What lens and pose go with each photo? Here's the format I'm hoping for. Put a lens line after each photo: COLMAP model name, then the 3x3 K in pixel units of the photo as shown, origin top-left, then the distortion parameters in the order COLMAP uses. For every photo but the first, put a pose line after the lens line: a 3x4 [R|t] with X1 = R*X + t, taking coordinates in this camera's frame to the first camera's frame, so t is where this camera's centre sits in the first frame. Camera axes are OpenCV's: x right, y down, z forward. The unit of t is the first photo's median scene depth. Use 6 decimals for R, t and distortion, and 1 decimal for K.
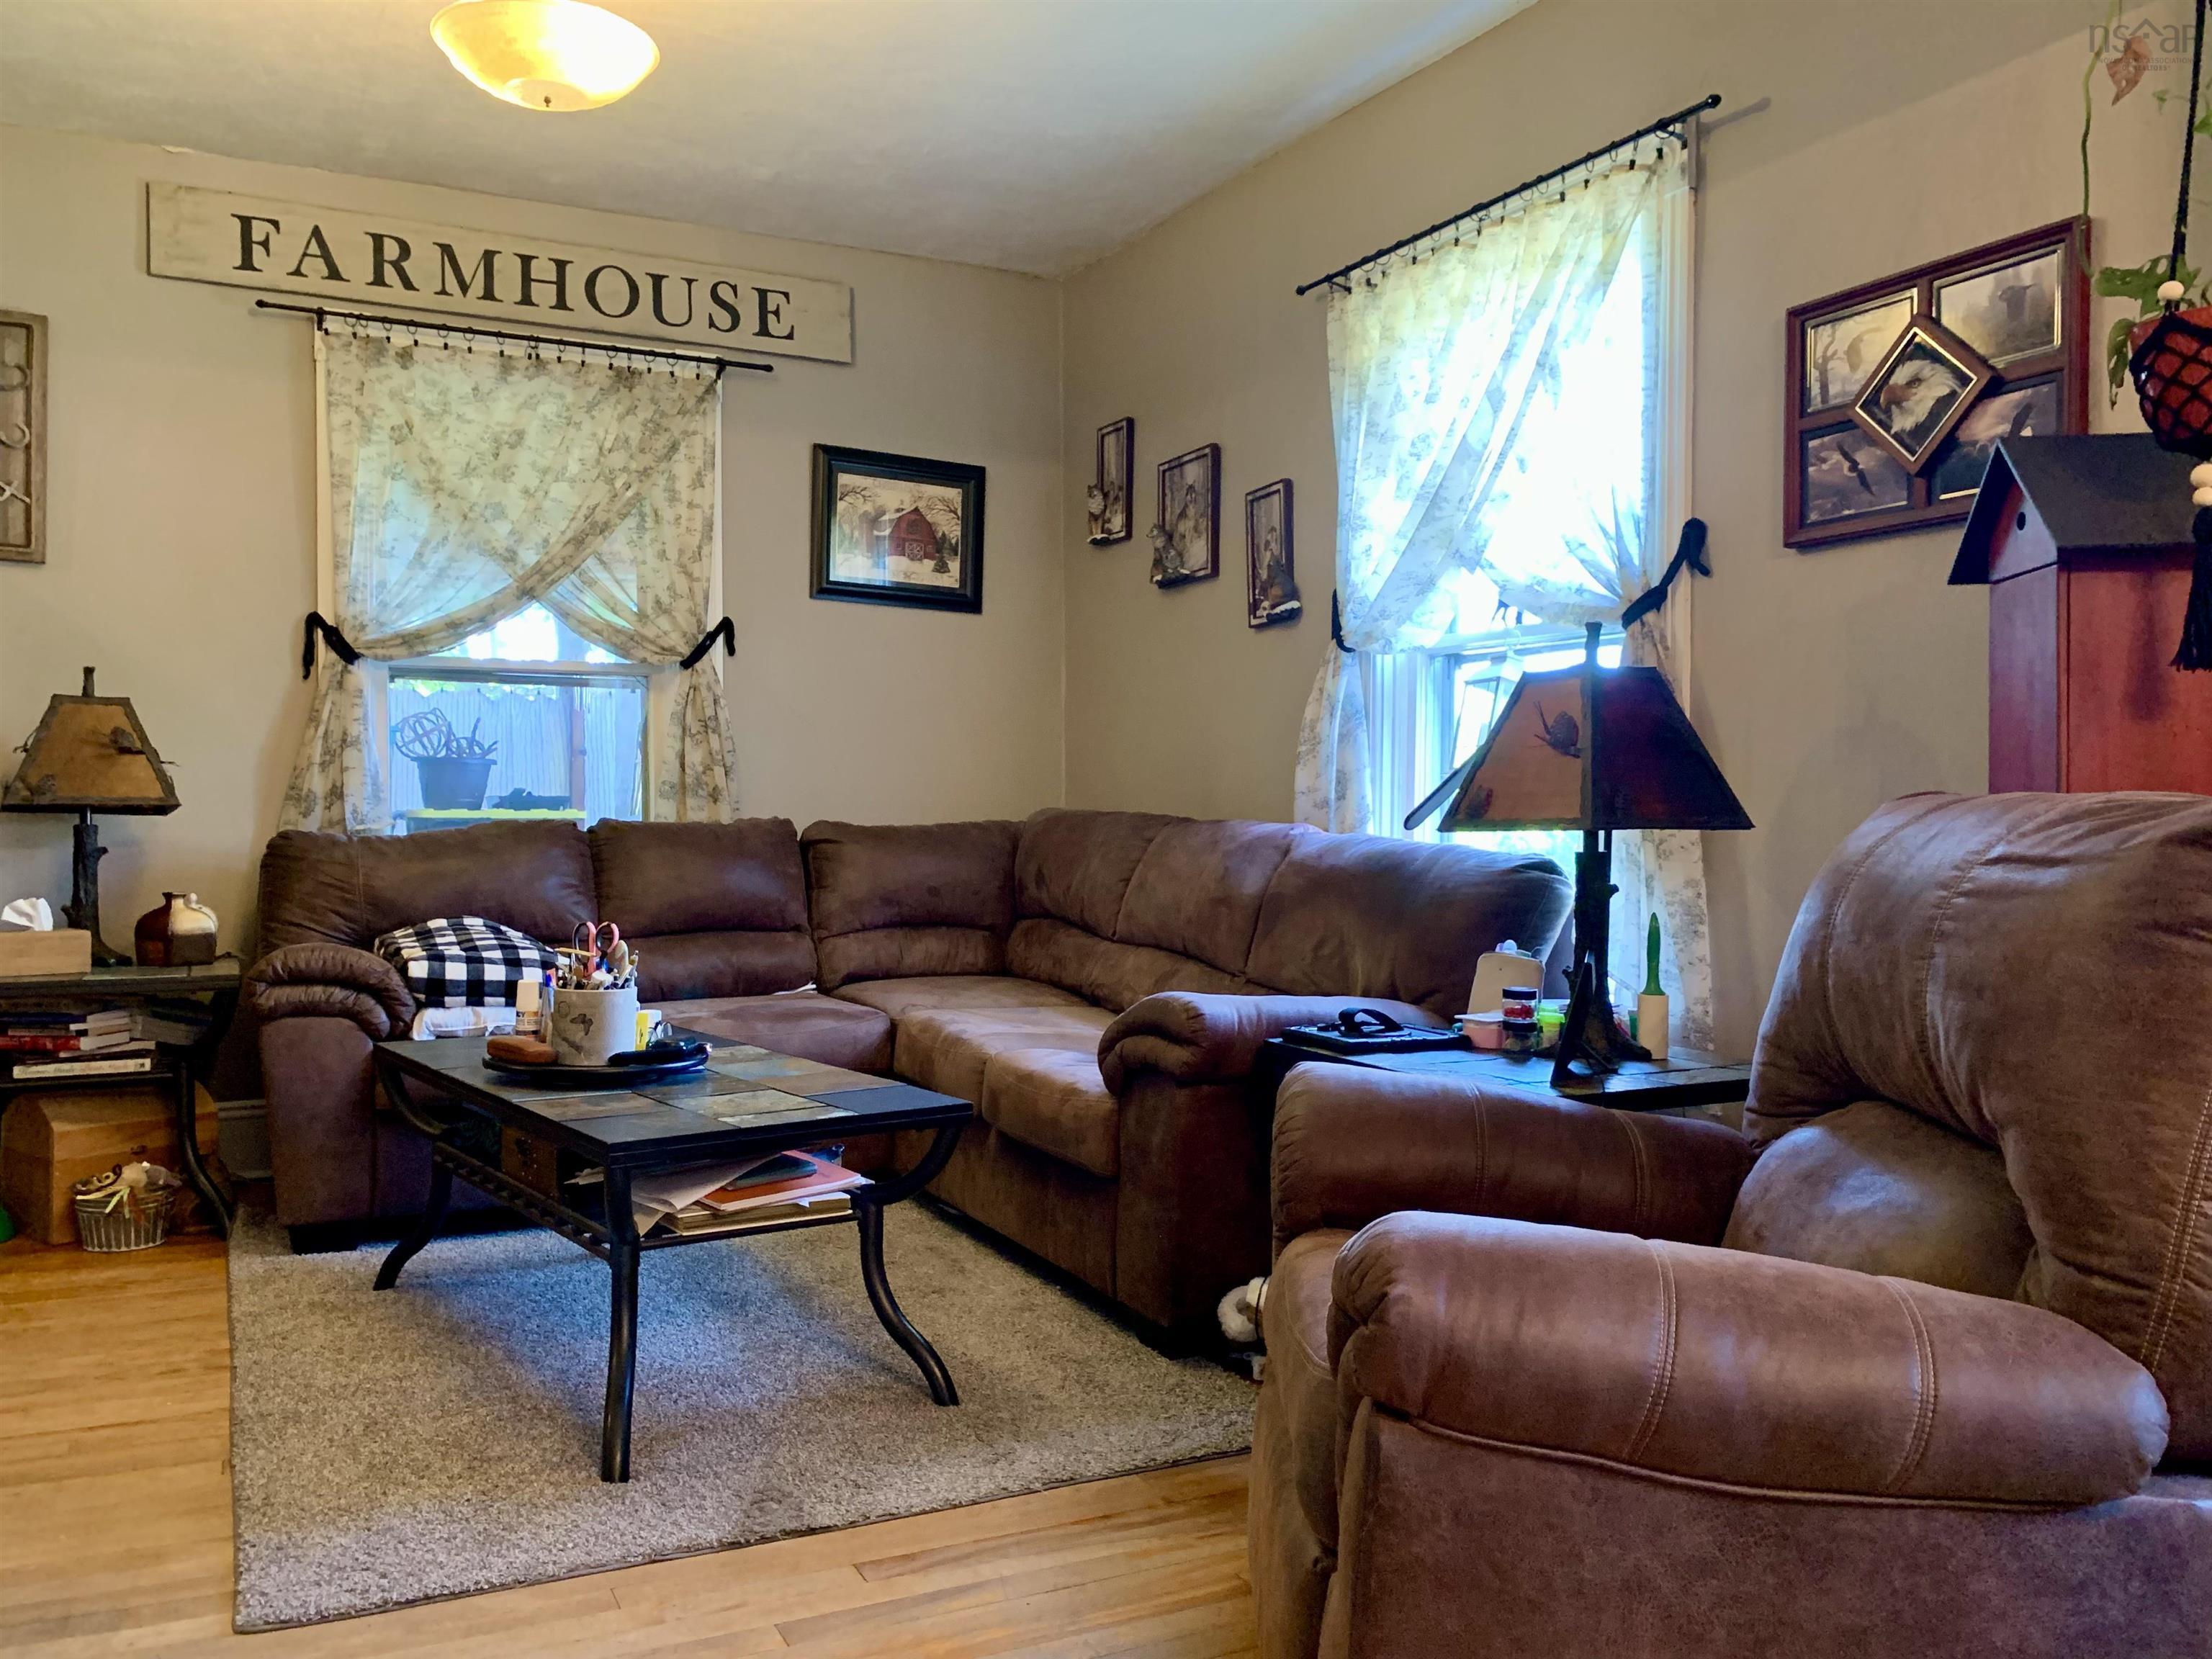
lens RADIAL K [[1688.9, 0, 1063.9], [0, 1688.9, 834.7], [0, 0, 1]] dist [0.007037, 0.002386]
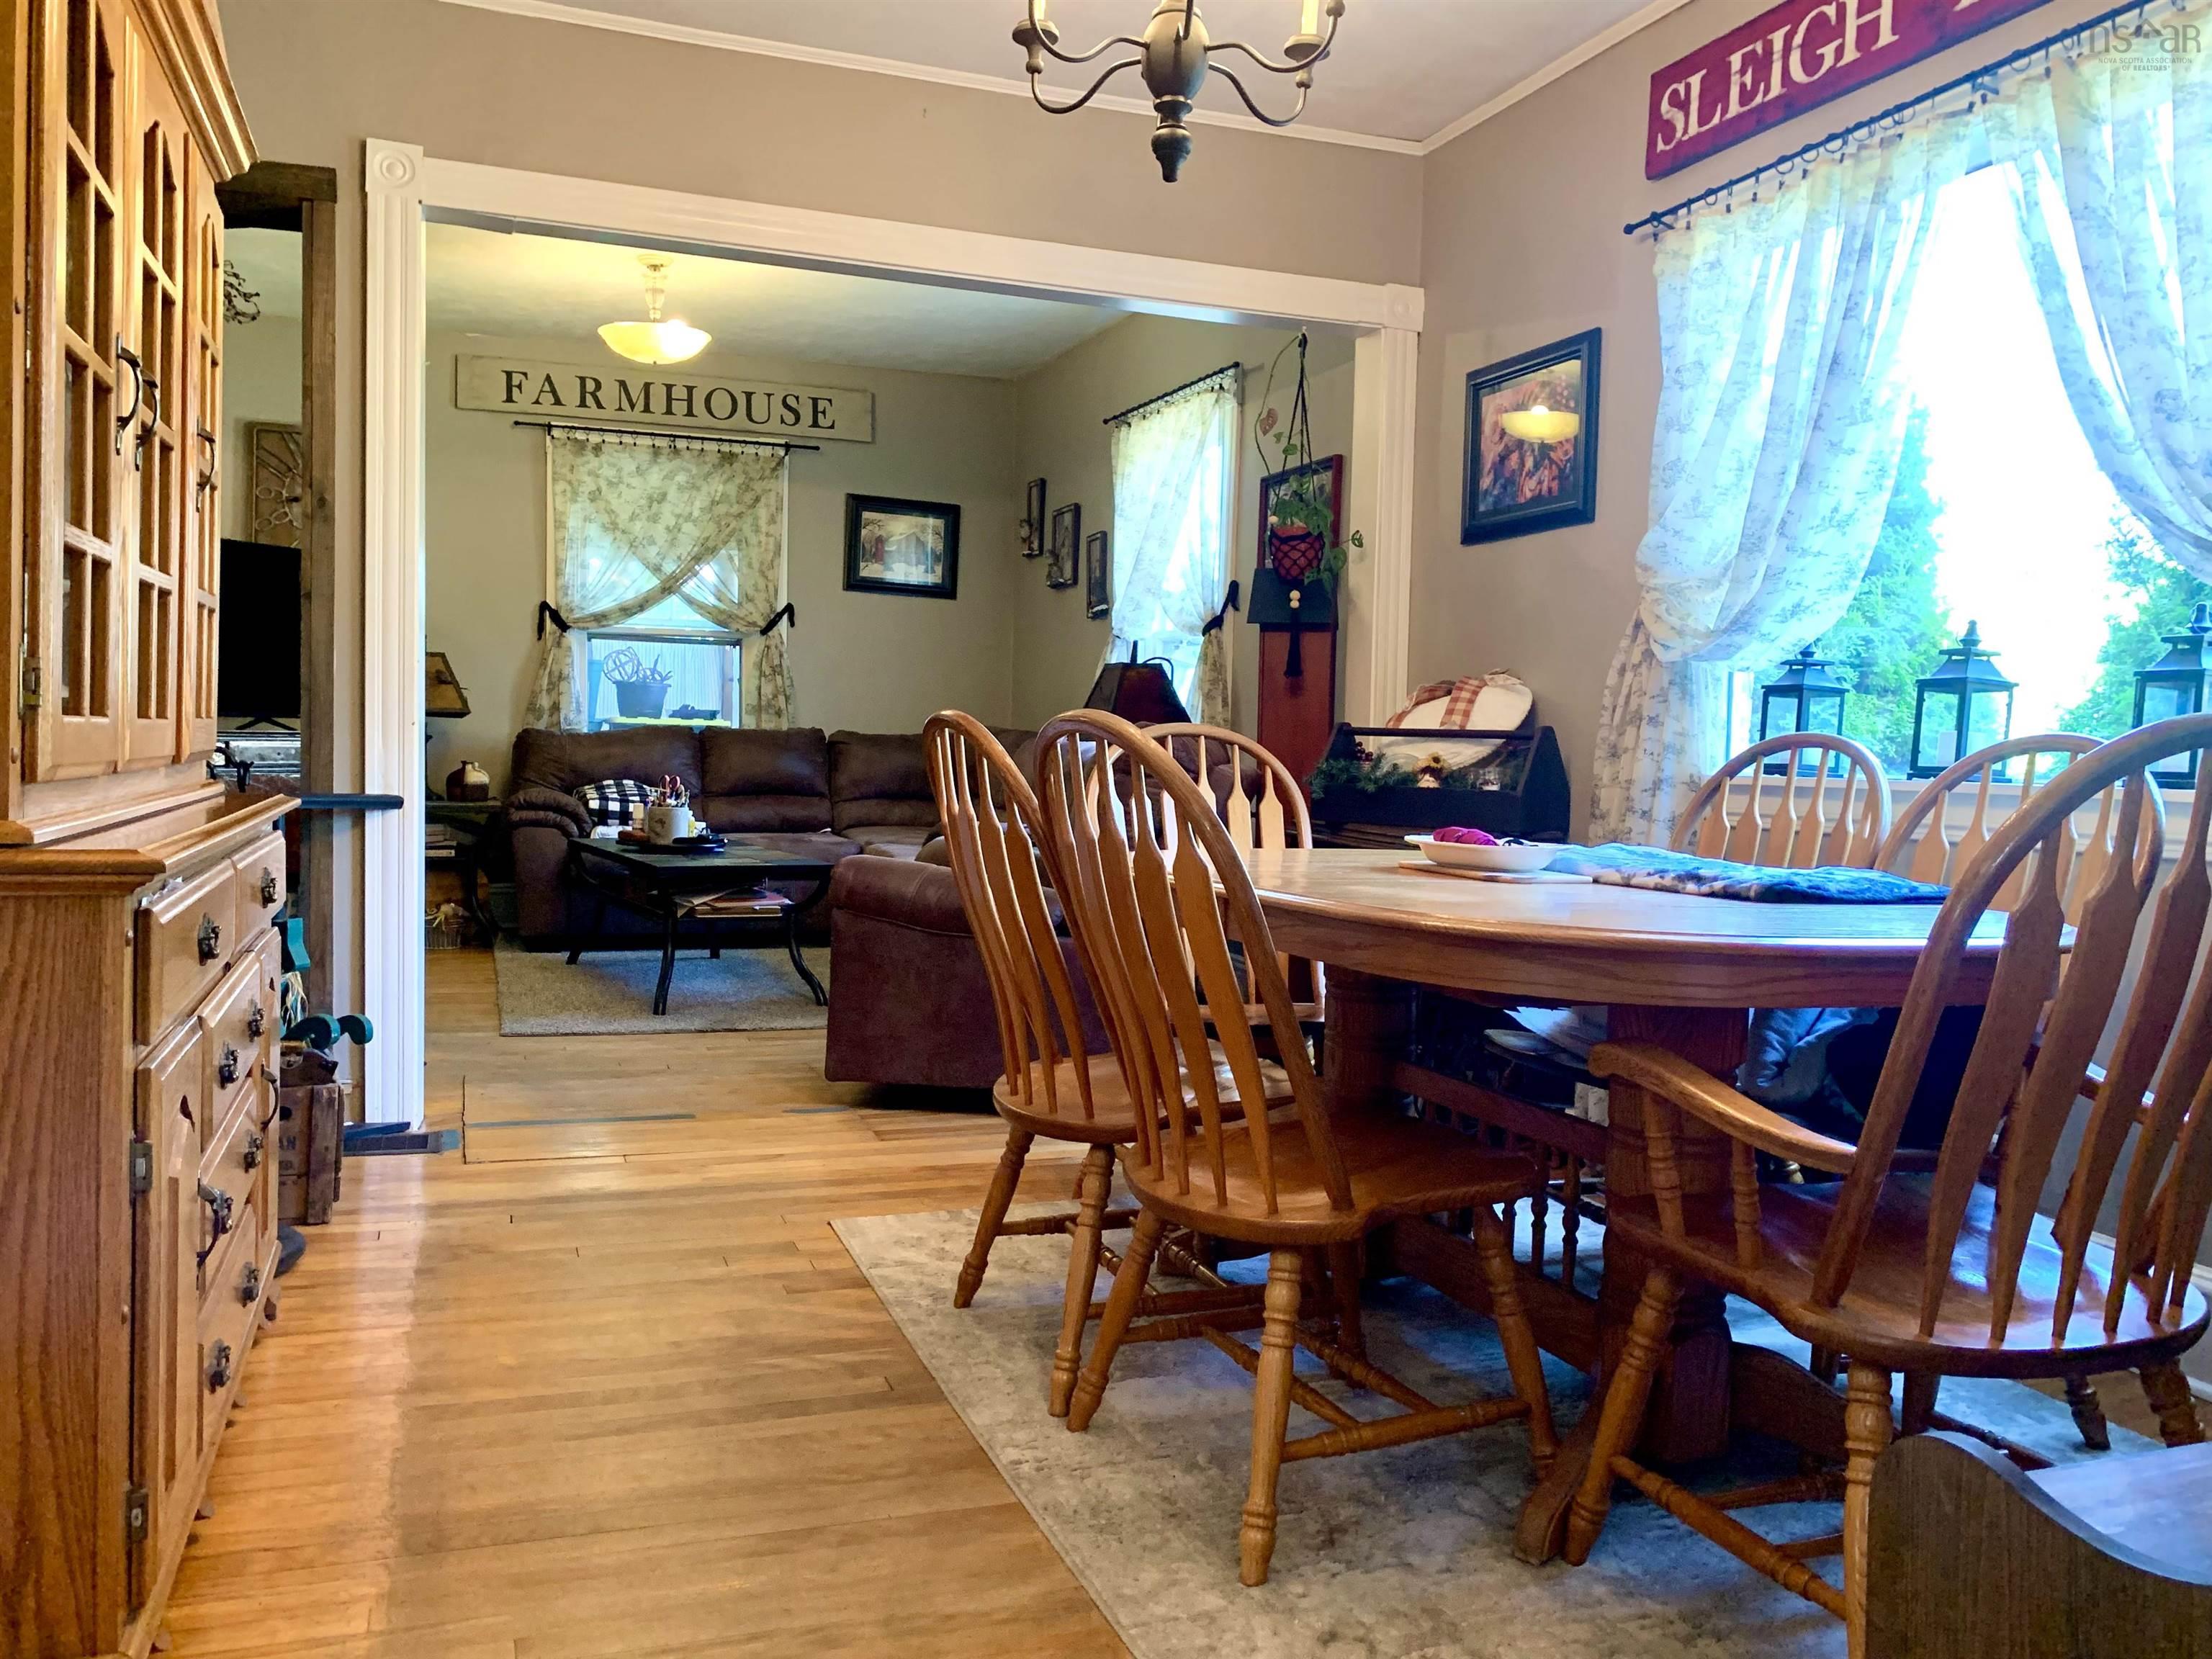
lens RADIAL K [[1688.9, 0, 1098.9], [0, 1688.9, 823.0], [0, 0, 1]] dist [0.007037, 0.002386]
pose [[0.993648, 0.028688, -0.108811, 0.300111], [-0.024291, 0.998842, 0.041522, 0.007920], [0.109876, -0.038615, 0.993195, -0.631321]]
